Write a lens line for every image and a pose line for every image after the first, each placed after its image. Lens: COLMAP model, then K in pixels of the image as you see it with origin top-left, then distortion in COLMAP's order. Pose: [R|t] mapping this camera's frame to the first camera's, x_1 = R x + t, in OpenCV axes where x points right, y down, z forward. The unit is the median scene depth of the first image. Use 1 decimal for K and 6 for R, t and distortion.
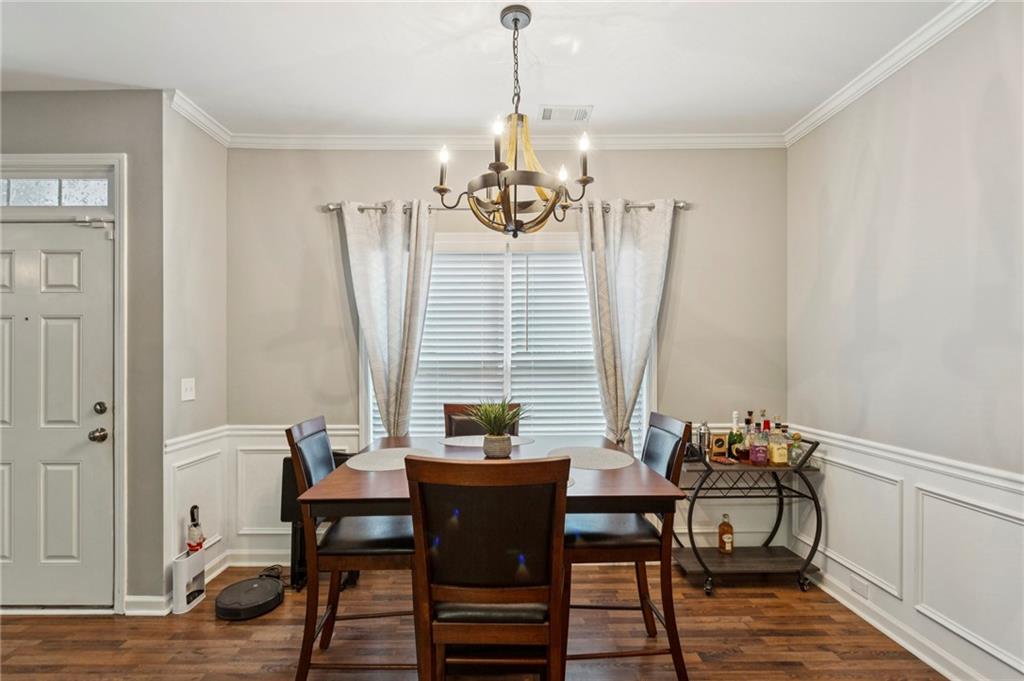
lens RADIAL K [[500.0, 0, 511.7], [0, 500.0, 362.9], [0, 0, 1]] dist [-0.001606, -0.000842]
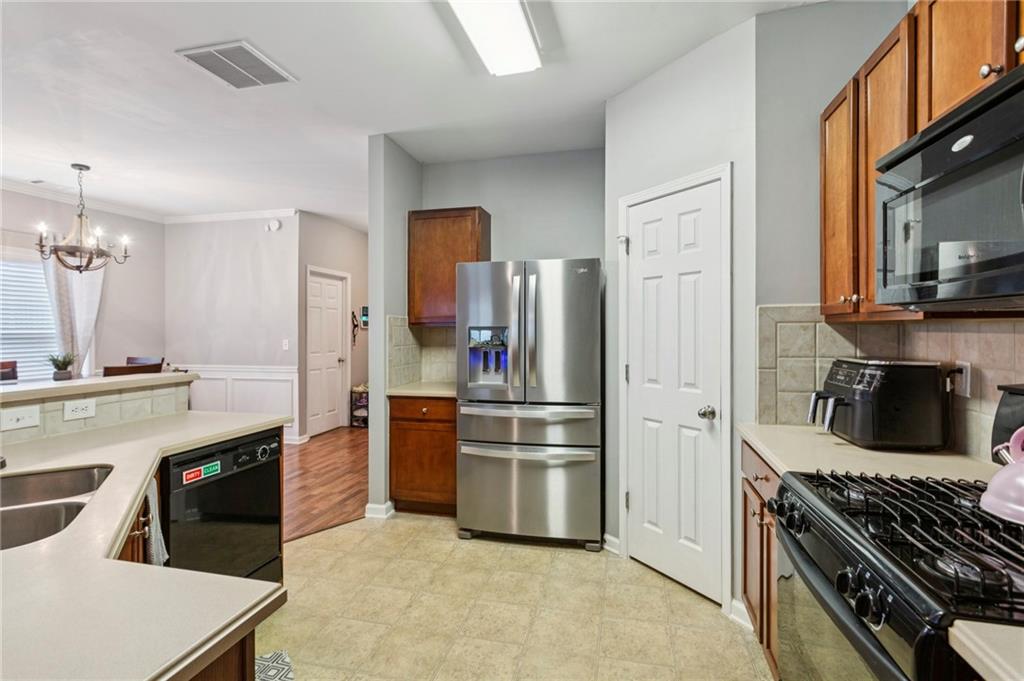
lens RADIAL K [[487.9, 0, 510.5], [0, 487.9, 332.8], [0, 0, 1]] dist [-0.001956, -0.000362]
pose [[0.241747, -0.003149, 0.970334, -1.194865], [0.008510, 0.999963, 0.001125, 0.005627], [-0.970302, 0.007986, 0.241765, -0.952092]]
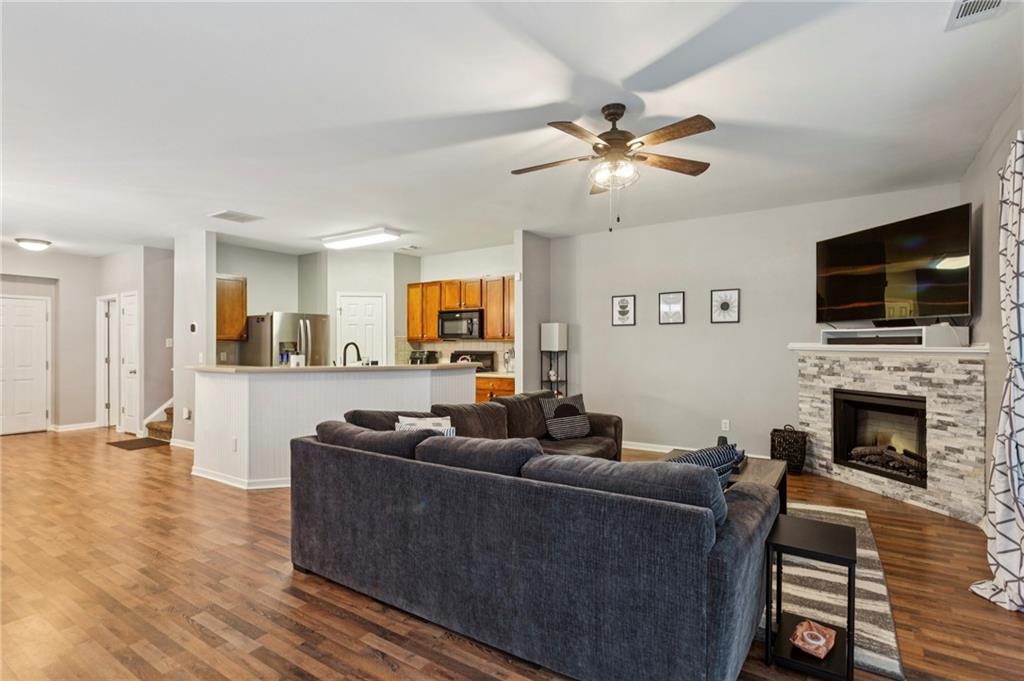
lens RADIAL K [[500.4, 0, 509.1], [0, 500.4, 346.2], [0, 0, 1]] dist [0.003640, -0.000018]
pose [[-0.830867, 0.005007, 0.556448, -2.472024], [0.011124, 0.999909, 0.007612, 0.005909], [-0.556360, 0.012515, -0.830847, 0.891676]]
